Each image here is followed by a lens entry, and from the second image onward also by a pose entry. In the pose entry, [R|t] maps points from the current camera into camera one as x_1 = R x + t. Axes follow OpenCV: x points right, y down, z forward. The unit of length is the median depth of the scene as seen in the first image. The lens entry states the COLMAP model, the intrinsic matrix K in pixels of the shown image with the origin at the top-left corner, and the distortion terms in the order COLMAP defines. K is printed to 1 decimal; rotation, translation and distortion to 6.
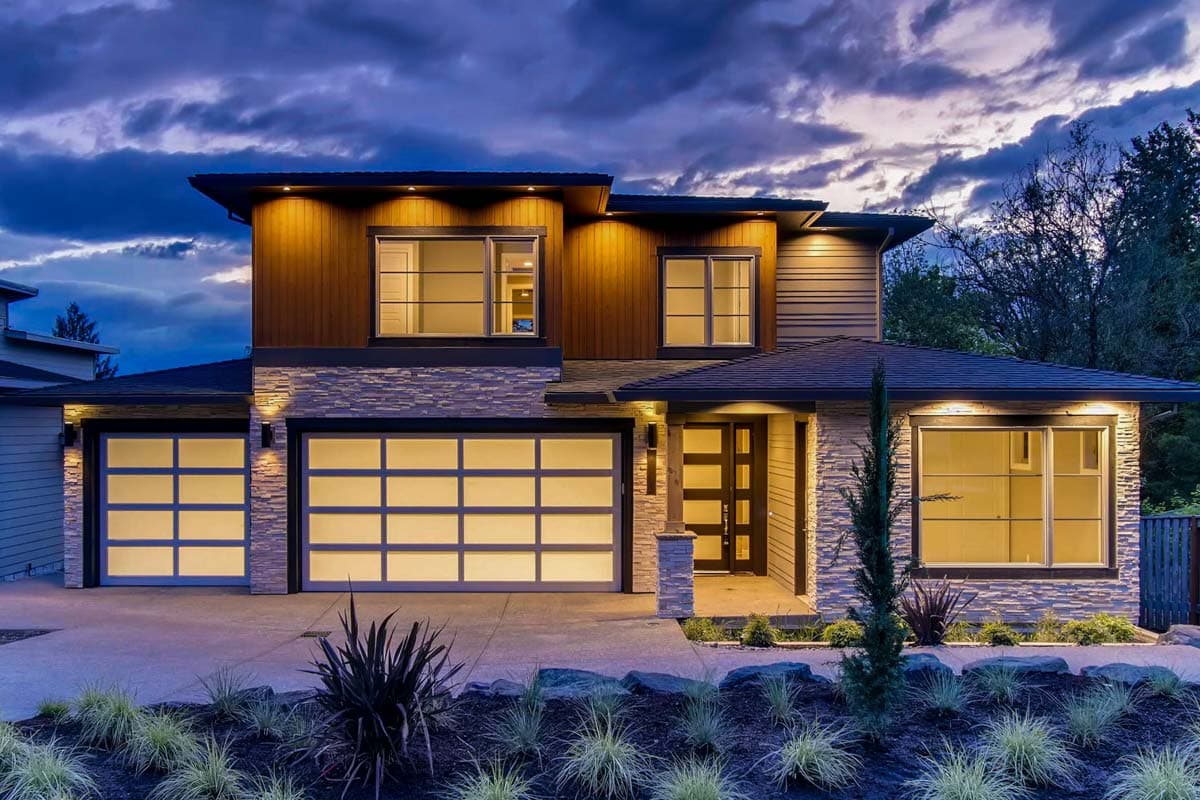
lens RADIAL K [[1044.3, 0, 573.9], [0, 1044.3, 420.8], [0, 0, 1]] dist [0.048634, -0.025257]
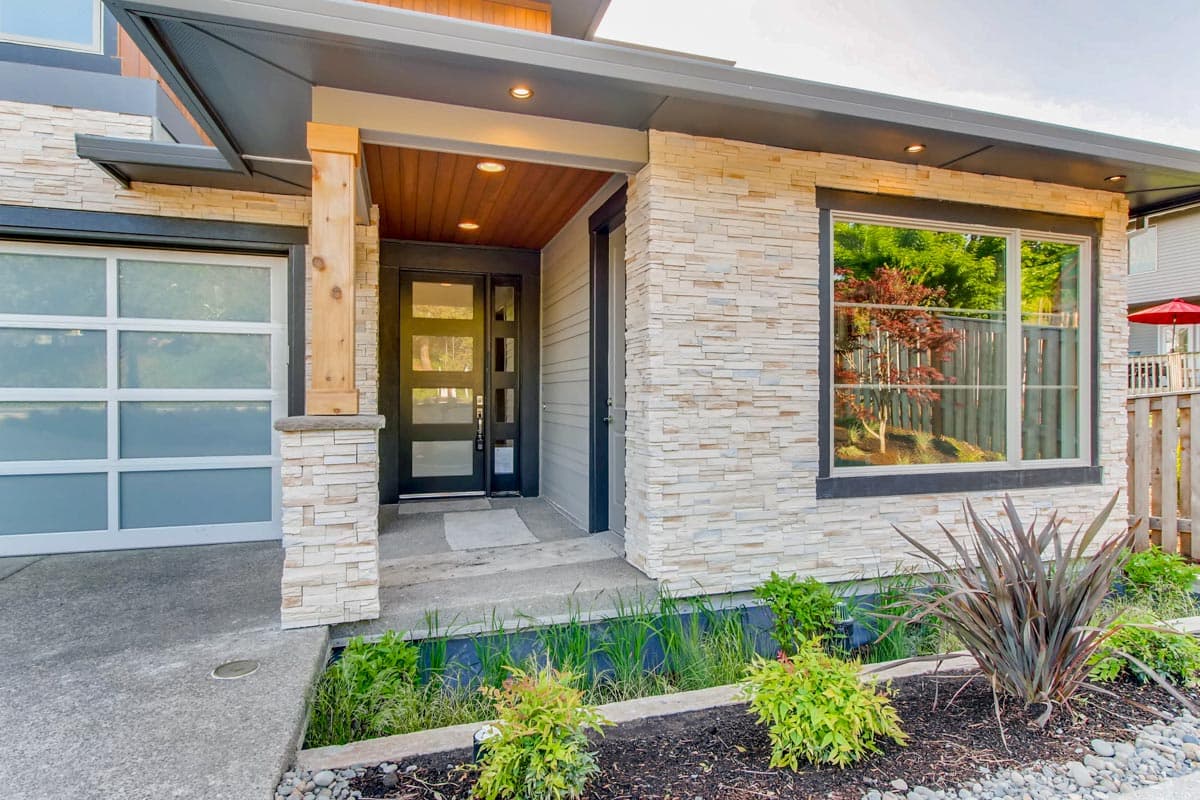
lens RADIAL K [[645.9, 0, 596.0], [0, 645.9, 379.3], [0, 0, 1]] dist [0.003116, -0.000052]
pose [[0.958820, 0.010092, 0.283836, 0.099919], [-0.005242, 0.999827, -0.017839, 0.078415], [-0.283967, 0.015617, 0.958707, 0.582655]]
